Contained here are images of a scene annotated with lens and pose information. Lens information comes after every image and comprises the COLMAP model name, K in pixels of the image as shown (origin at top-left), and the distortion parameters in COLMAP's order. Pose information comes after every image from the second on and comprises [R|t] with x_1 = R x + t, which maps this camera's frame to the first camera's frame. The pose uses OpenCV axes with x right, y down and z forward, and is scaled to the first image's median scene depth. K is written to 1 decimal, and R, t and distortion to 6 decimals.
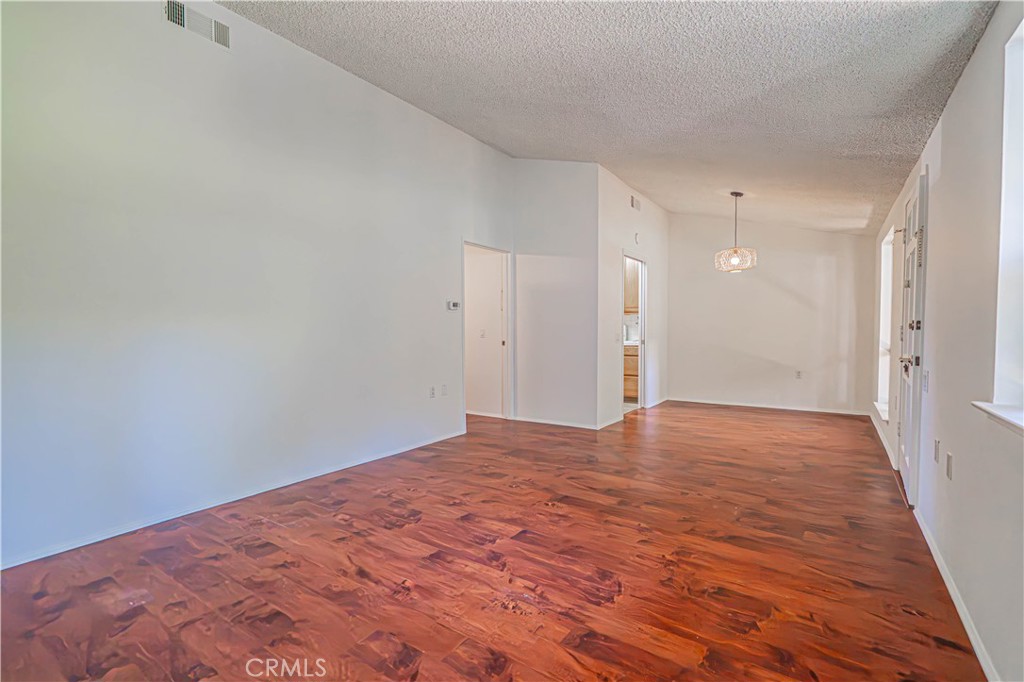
lens RADIAL K [[462.0, 0, 515.2], [0, 462.0, 344.9], [0, 0, 1]] dist [-0.006594, 0.001235]
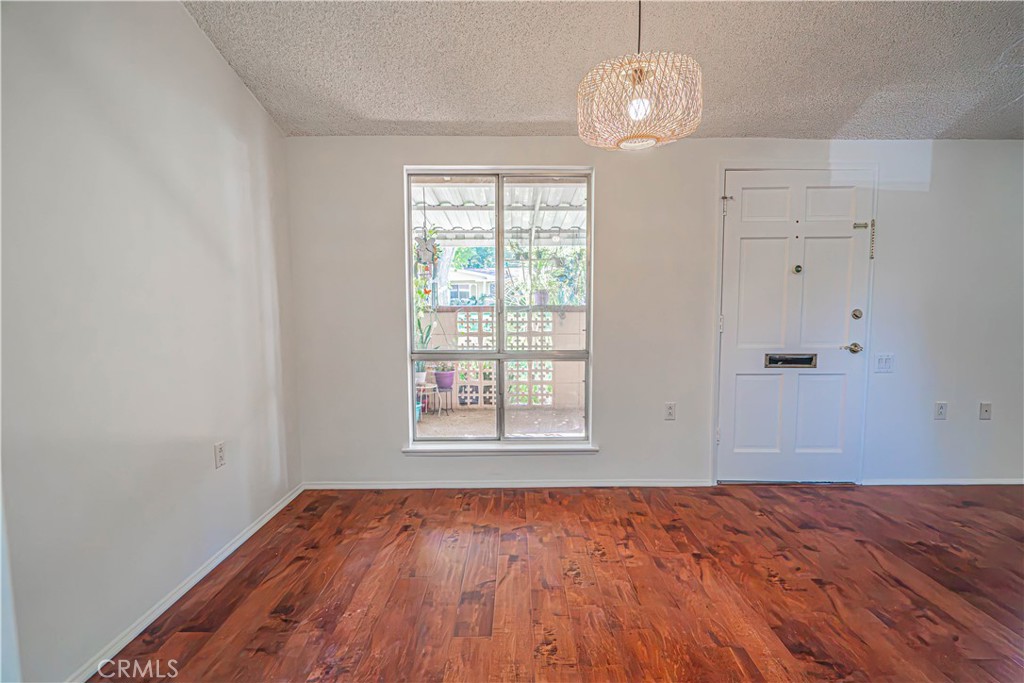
lens RADIAL K [[462.0, 0, 515.2], [0, 462.0, 345.4], [0, 0, 1]] dist [-0.006594, 0.001235]
pose [[-0.574552, -0.060288, 0.816245, 0.497512], [0.031354, 0.994930, 0.095556, -0.105382], [-0.817868, 0.080495, -0.569748, 2.414054]]
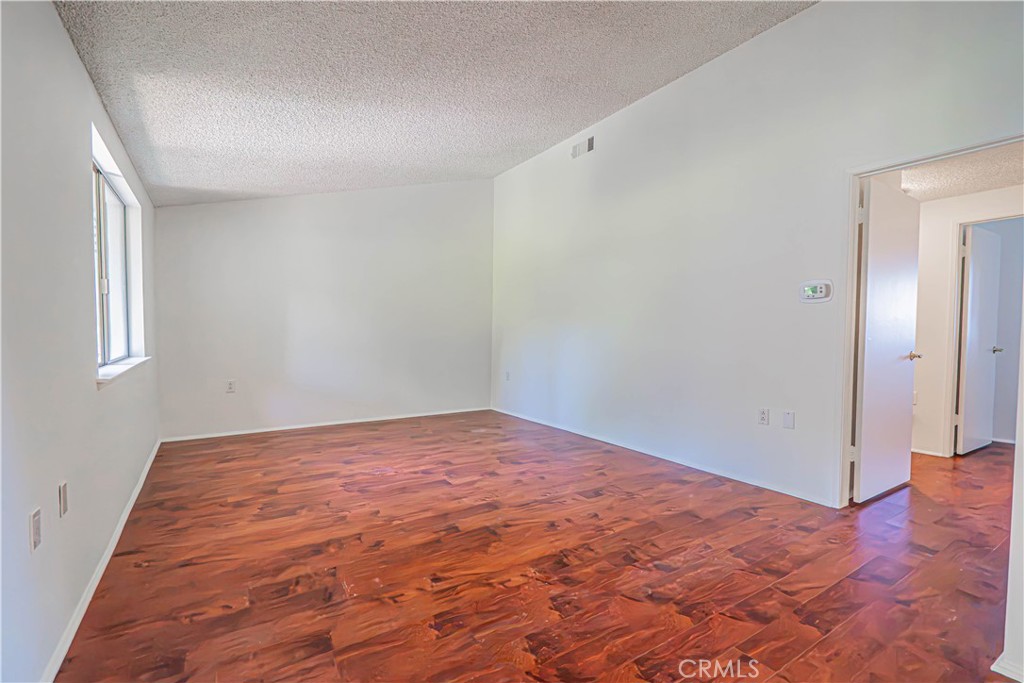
lens RADIAL K [[459.2, 0, 514.0], [0, 459.2, 345.1], [0, 0, 1]] dist [-0.003701, 0.000695]
pose [[-0.383871, 0.032376, -0.922819, 1.081577], [-0.034735, 0.998171, 0.049469, -0.051319], [0.922733, 0.051044, -0.382045, 1.580340]]
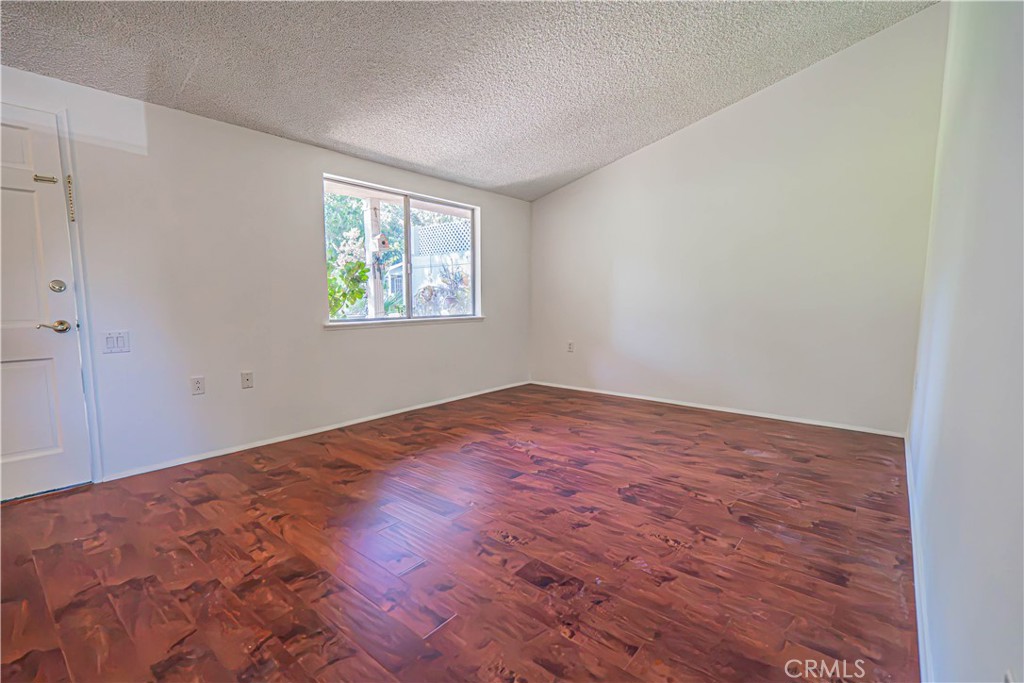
lens RADIAL K [[467.7, 0, 517.6], [0, 467.7, 344.4], [0, 0, 1]] dist [-0.003090, 0.000424]
pose [[-0.996798, -0.004188, 0.079850, -0.077684], [0.006325, 0.991369, 0.130951, -0.048418], [-0.079709, 0.131036, -0.988168, 1.969699]]
